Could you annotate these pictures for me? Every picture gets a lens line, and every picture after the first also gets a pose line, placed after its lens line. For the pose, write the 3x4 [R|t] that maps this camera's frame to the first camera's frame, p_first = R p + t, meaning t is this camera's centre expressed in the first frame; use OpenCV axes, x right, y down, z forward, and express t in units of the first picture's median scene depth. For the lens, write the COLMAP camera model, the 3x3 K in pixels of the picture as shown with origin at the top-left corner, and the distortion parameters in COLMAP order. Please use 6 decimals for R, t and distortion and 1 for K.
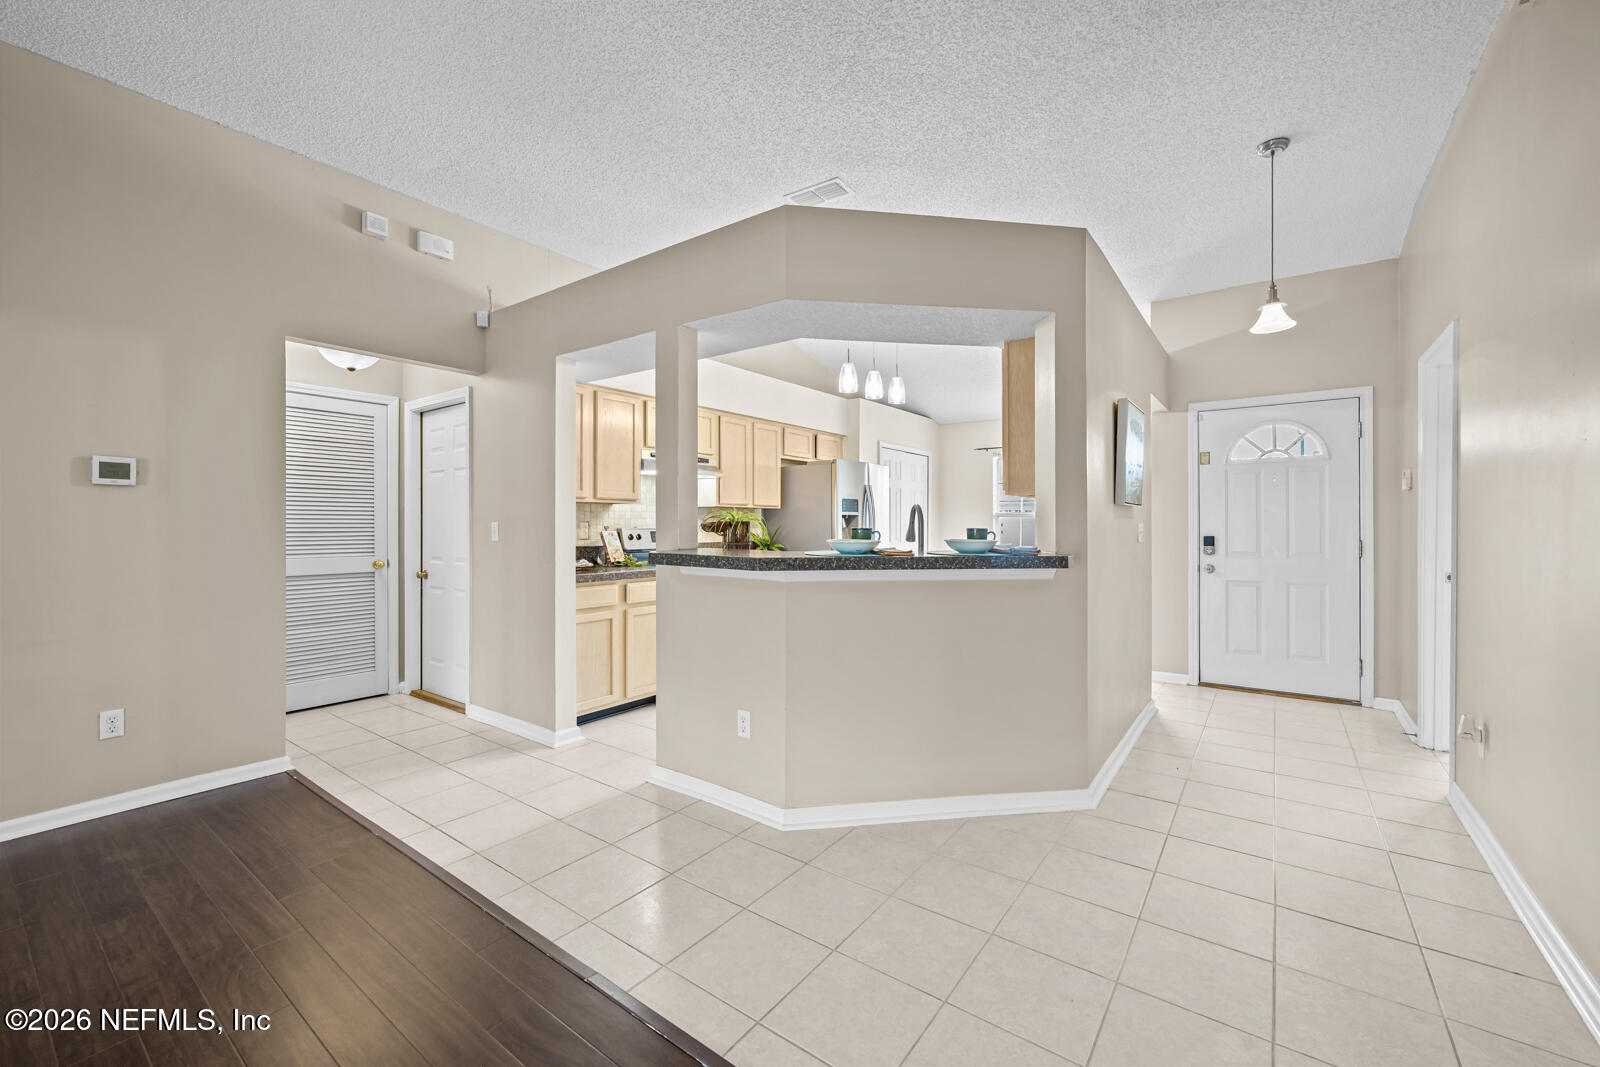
lens RADIAL K [[642.5, 0, 796.3], [0, 642.5, 529.1], [0, 0, 1]] dist [-0.009979, -0.000090]
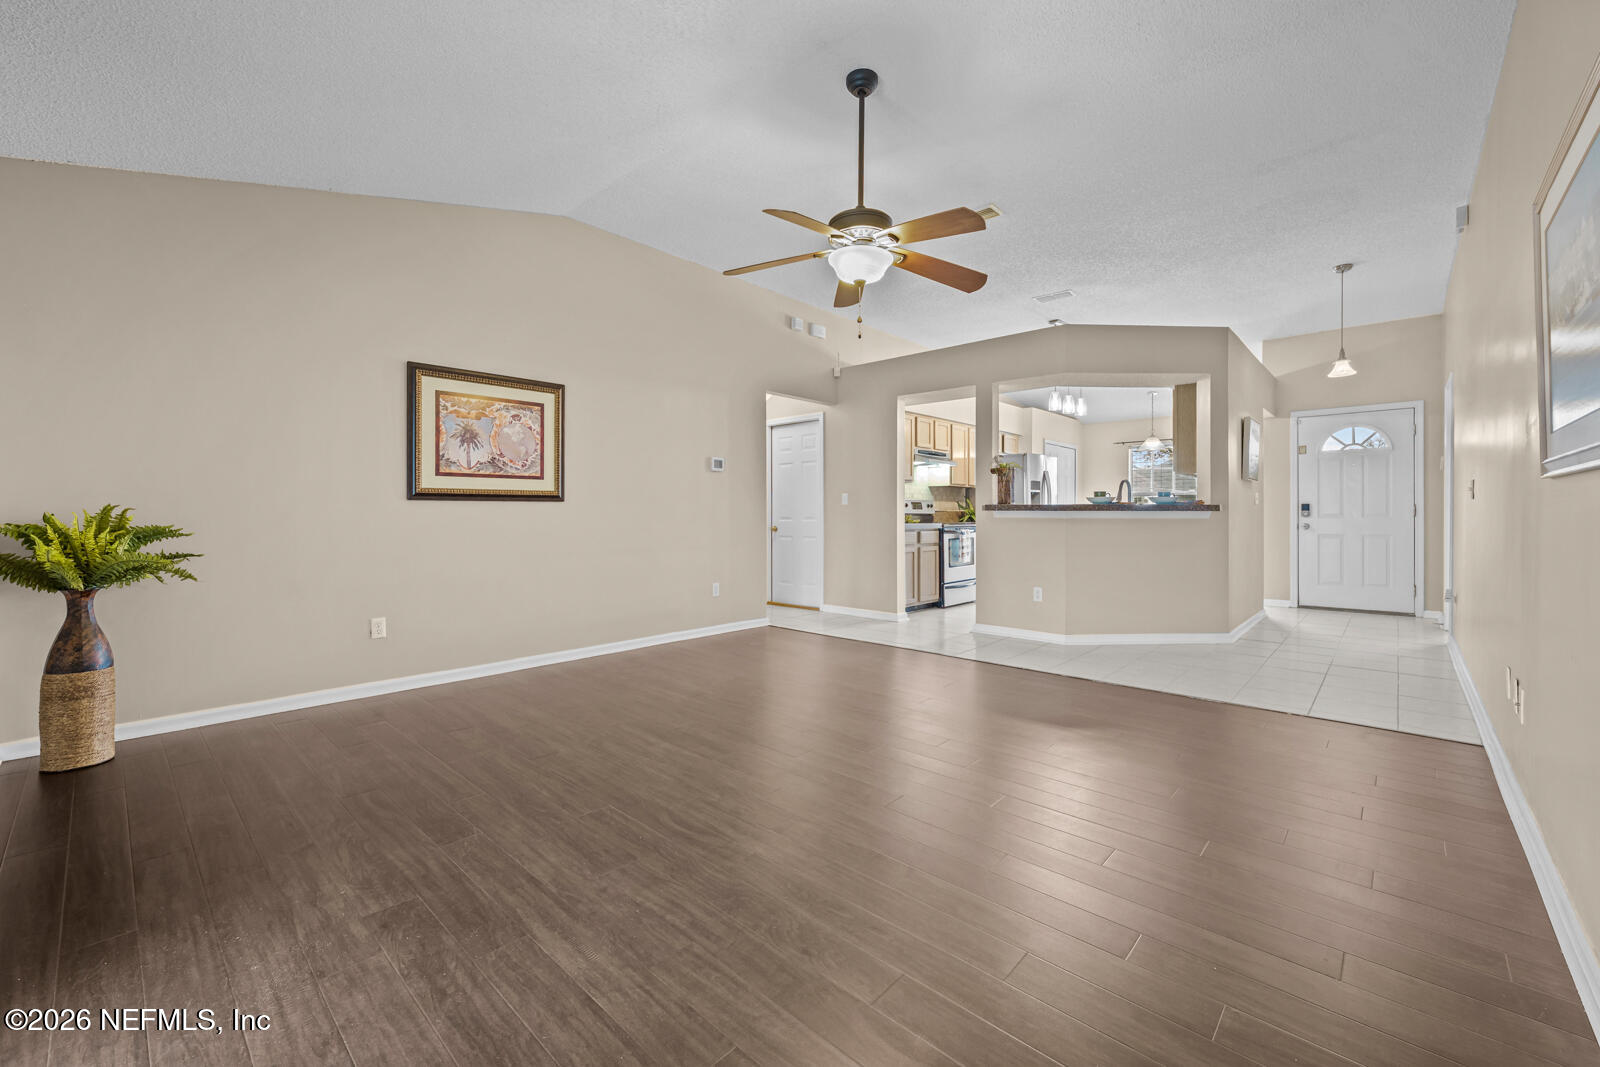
lens RADIAL K [[642.5, 0, 801.8], [0, 642.5, 521.4], [0, 0, 1]] dist [-0.009979, -0.000090]
pose [[0.994177, 0.000360, -0.107761, -0.386278], [-0.000237, 0.999999, 0.001161, 0.057554], [0.107762, -0.001129, 0.994176, -0.650304]]
